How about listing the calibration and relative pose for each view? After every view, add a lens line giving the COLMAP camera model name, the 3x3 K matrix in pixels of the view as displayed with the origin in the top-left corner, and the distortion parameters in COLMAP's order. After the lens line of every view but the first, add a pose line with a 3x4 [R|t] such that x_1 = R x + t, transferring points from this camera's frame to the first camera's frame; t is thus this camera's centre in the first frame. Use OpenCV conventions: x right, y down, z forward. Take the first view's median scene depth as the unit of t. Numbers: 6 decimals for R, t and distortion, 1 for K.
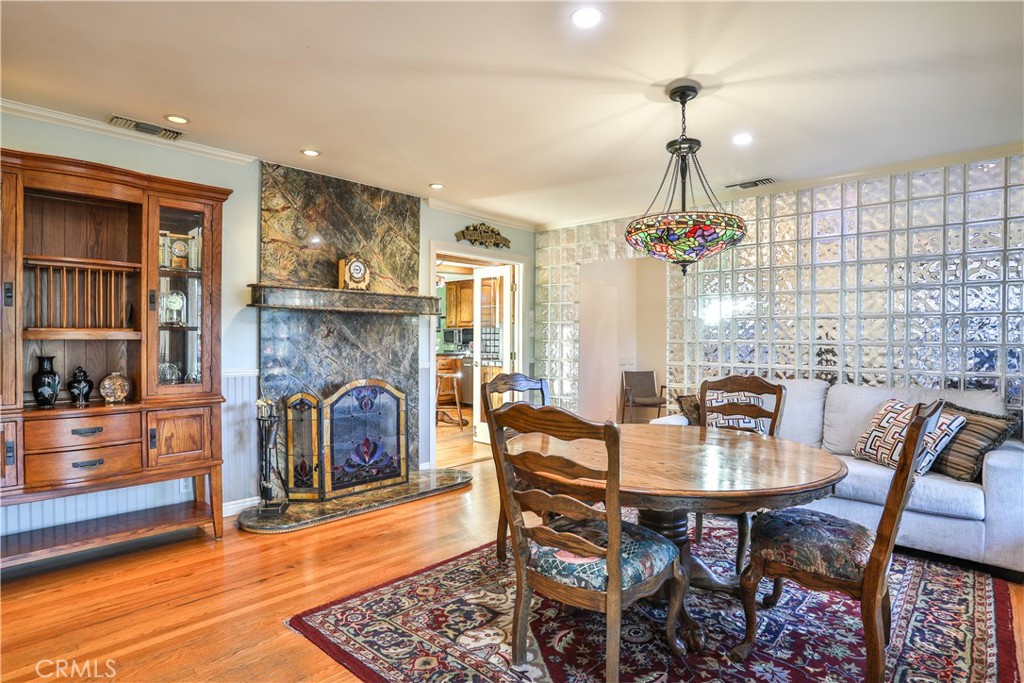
lens RADIAL K [[527.6, 0, 502.7], [0, 527.6, 340.6], [0, 0, 1]] dist [-0.071028, 0.026227]
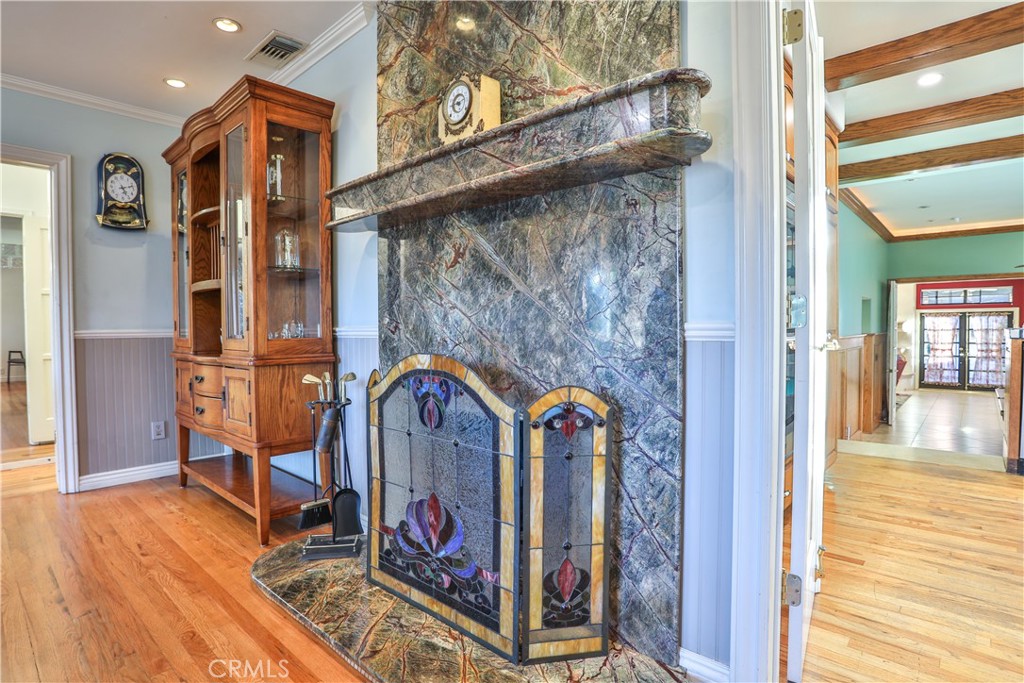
lens RADIAL K [[527.6, 0, 510.4], [0, 527.6, 343.1], [0, 0, 1]] dist [-0.071028, 0.026227]
pose [[0.012340, 0.023761, -0.999642, 0.159885], [0.006266, 0.999696, 0.023839, 0.053851], [0.999904, -0.006558, 0.012188, 1.042159]]
